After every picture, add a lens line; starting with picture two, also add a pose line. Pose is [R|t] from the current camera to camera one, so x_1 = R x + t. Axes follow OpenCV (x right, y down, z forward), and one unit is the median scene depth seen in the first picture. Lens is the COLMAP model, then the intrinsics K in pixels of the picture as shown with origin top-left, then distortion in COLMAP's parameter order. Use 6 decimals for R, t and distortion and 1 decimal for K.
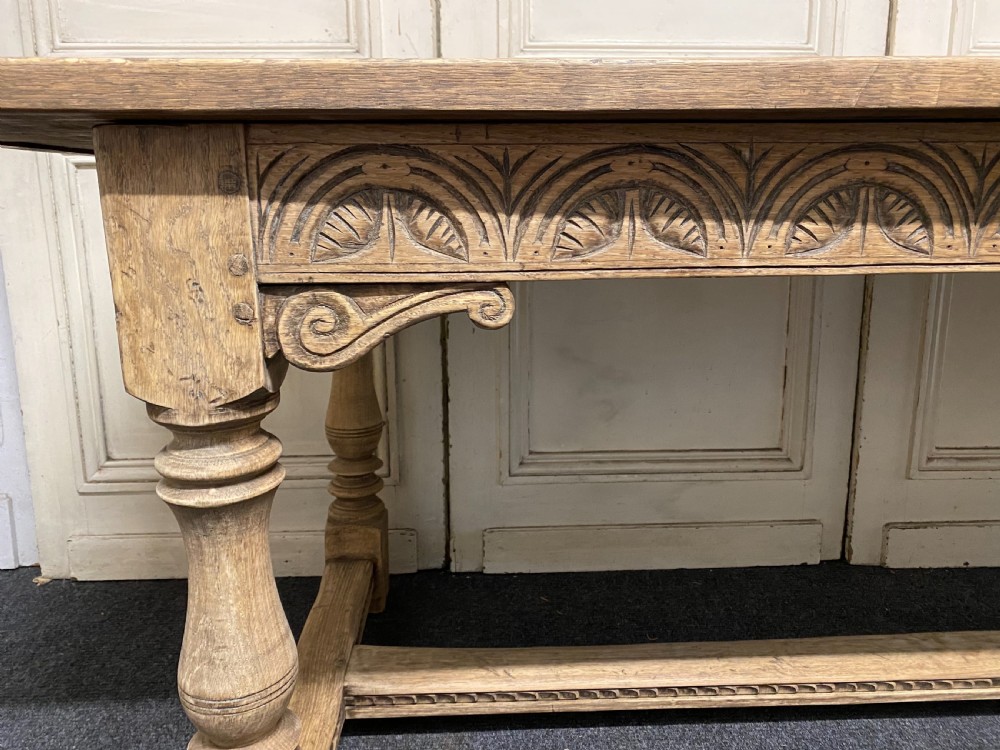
lens RADIAL K [[769.2, 0, 495.2], [0, 769.2, 365.9], [0, 0, 1]] dist [0.037771, -0.040142]
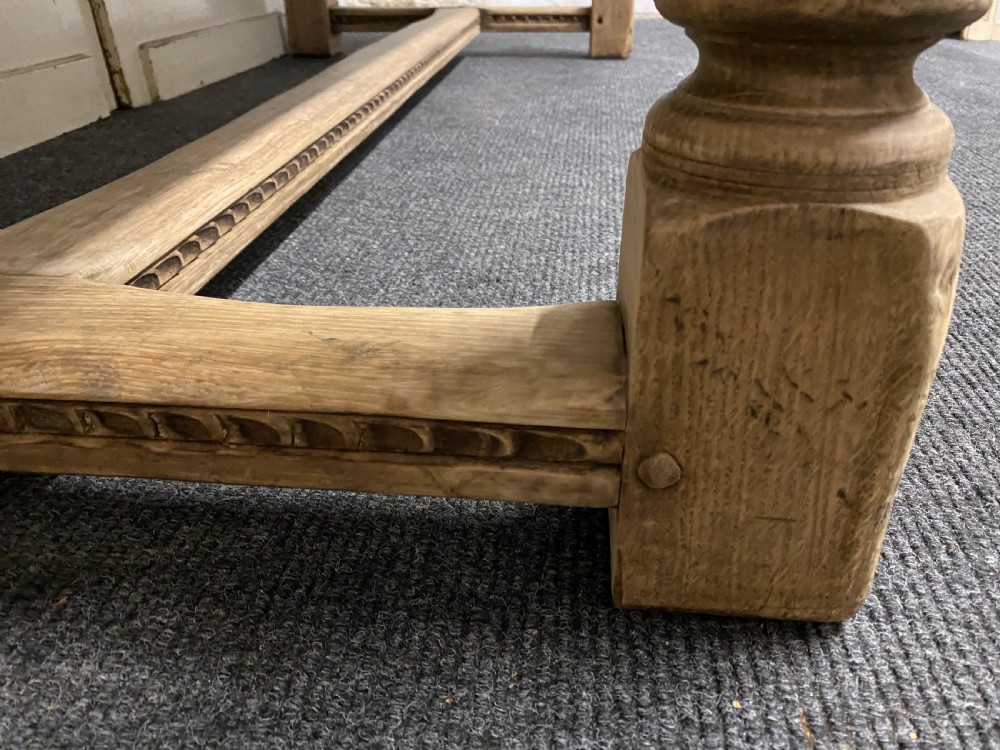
lens RADIAL K [[769.2, 0, 495.7], [0, 769.2, 381.4], [0, 0, 1]] dist [0.037771, -0.040142]
pose [[0.131562, -0.485066, 0.864525, -0.492695], [0.222324, 0.864327, 0.451122, 0.329909], [-0.966056, 0.132855, 0.221554, 0.731568]]
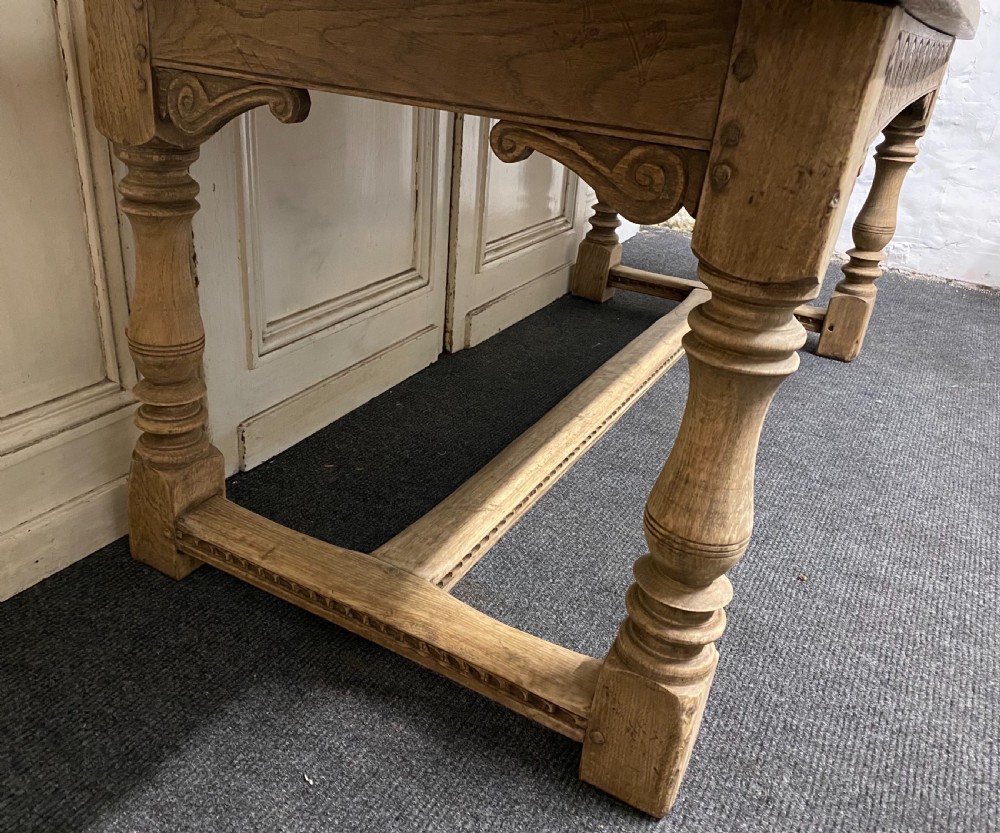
lens RADIAL K [[853.3, 0, 441.0], [0, 853.3, 419.9], [0, 0, 1]] dist [0.028155, -0.036257]
pose [[0.531476, -0.323925, 0.782691, -0.933333], [0.101572, 0.941698, 0.320760, -0.111981], [-0.840961, -0.090976, 0.533392, 0.436290]]
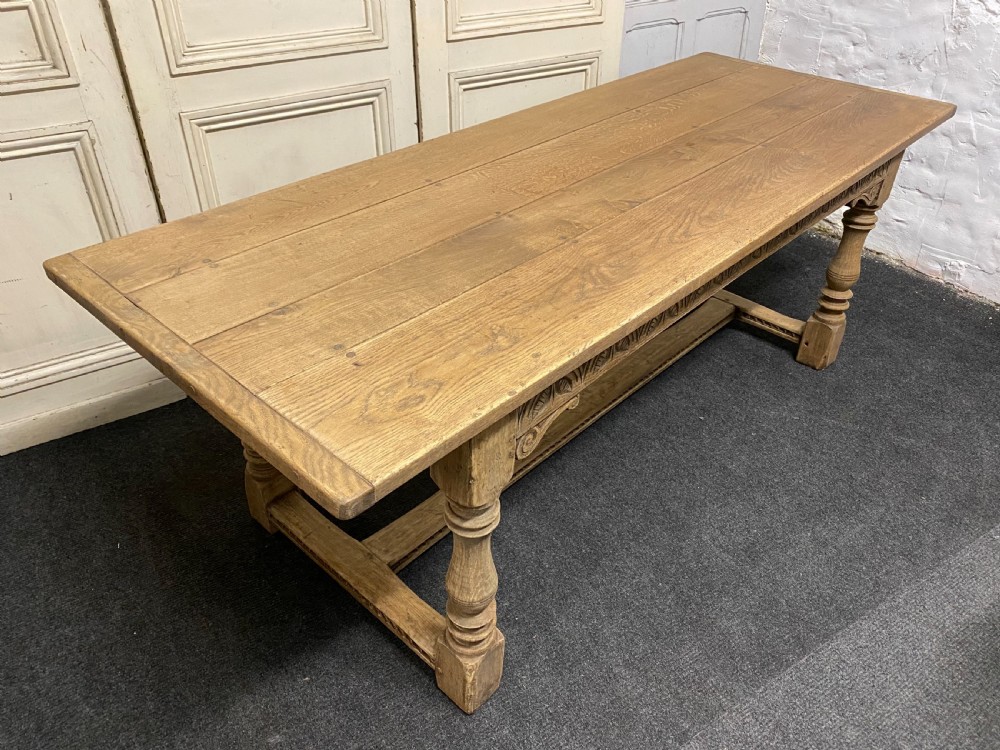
lens RADIAL K [[769.2, 0, 500.9], [0, 769.2, 372.9], [0, 0, 1]] dist [0.037771, -0.040142]
pose [[0.703956, -0.397429, 0.588639, -0.844143], [0.126215, 0.885594, 0.446983, -0.691910], [-0.698939, -0.240362, 0.673581, -0.229843]]
